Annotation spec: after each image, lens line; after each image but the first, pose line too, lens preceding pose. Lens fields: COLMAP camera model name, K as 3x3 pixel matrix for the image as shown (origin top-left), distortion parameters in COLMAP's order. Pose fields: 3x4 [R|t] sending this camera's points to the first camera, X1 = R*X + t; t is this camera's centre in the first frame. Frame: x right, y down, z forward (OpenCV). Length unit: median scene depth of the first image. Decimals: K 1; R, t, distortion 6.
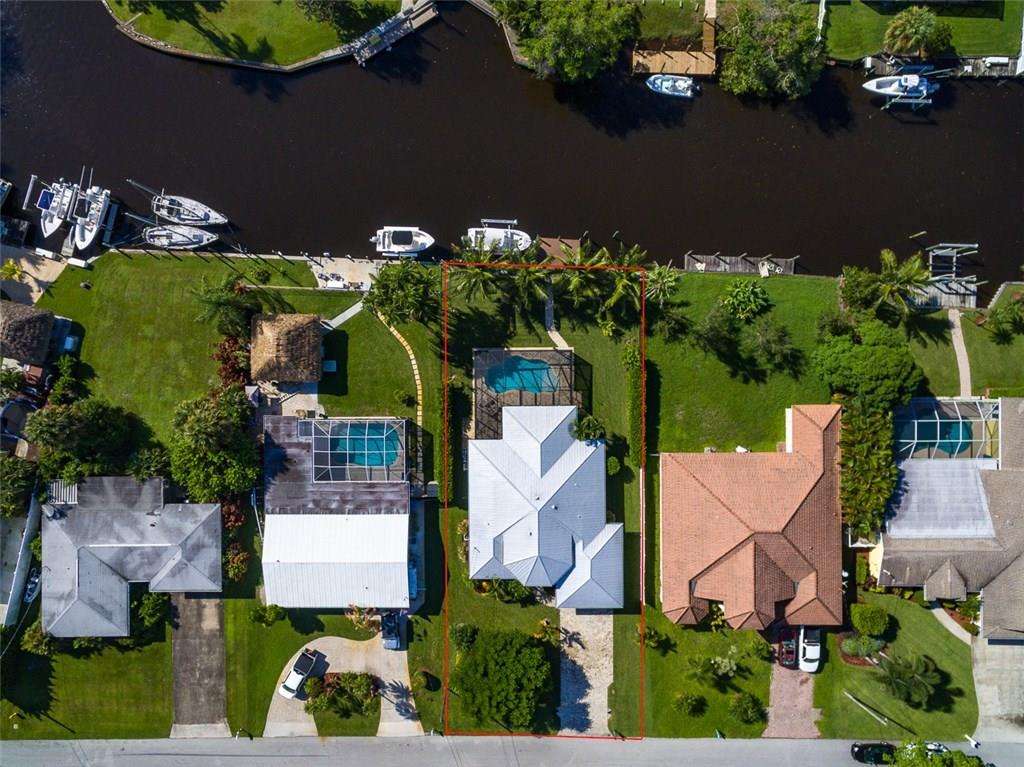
lens RADIAL K [[619.5, 0, 496.9], [0, 619.5, 382.3], [0, 0, 1]] dist [0.006629, 0.001946]
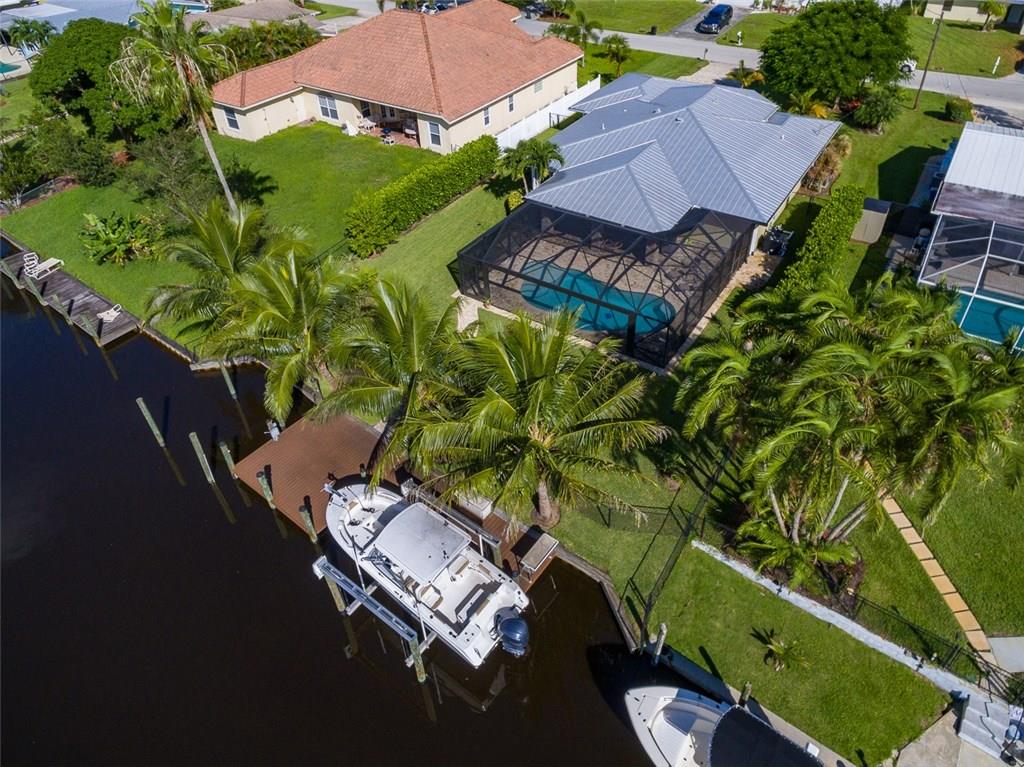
lens RADIAL K [[664.7, 0, 539.6], [0, 664.7, 315.5], [0, 0, 1]] dist [0.010992, 0.001450]
pose [[-0.835813, -0.296382, 0.462140, -0.144695], [0.547297, -0.516312, 0.658702, -0.333363], [0.043381, 0.803480, 0.593750, 0.736867]]
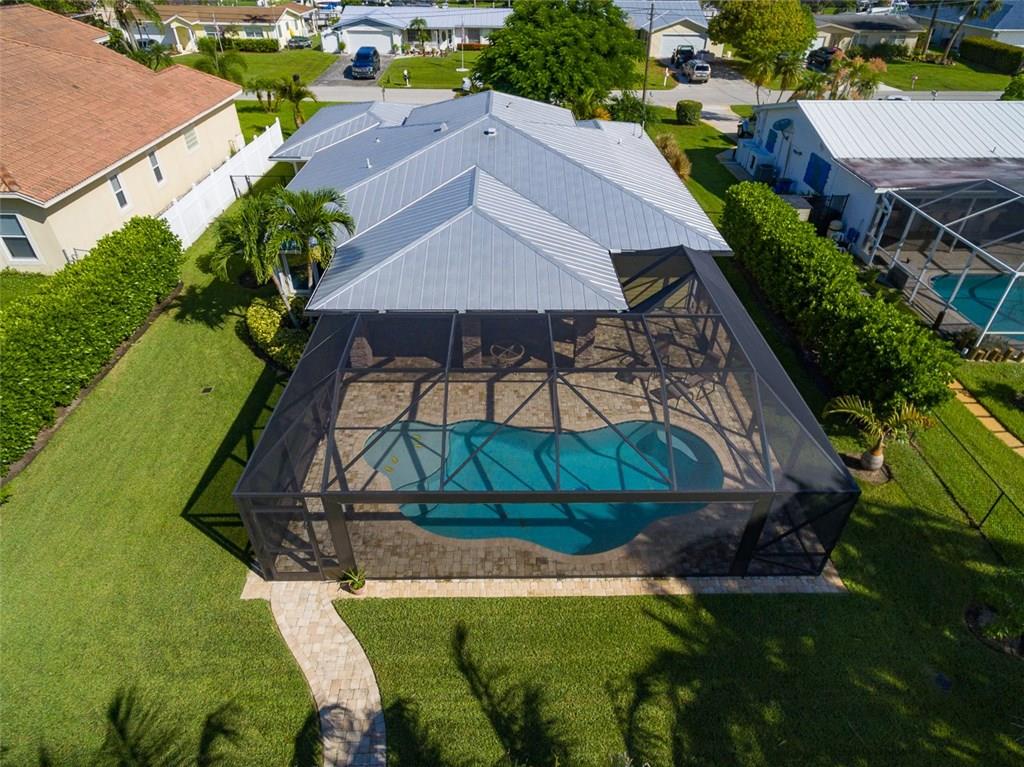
lens RADIAL K [[598.7, 0, 517.4], [0, 598.7, 382.4], [0, 0, 1]] dist [0.016004, 0.000650]
pose [[-0.999927, 0.011145, -0.004753, 0.050223], [-0.010490, -0.600060, 0.799887, -0.150137], [0.006062, 0.799878, 0.600132, 0.855935]]
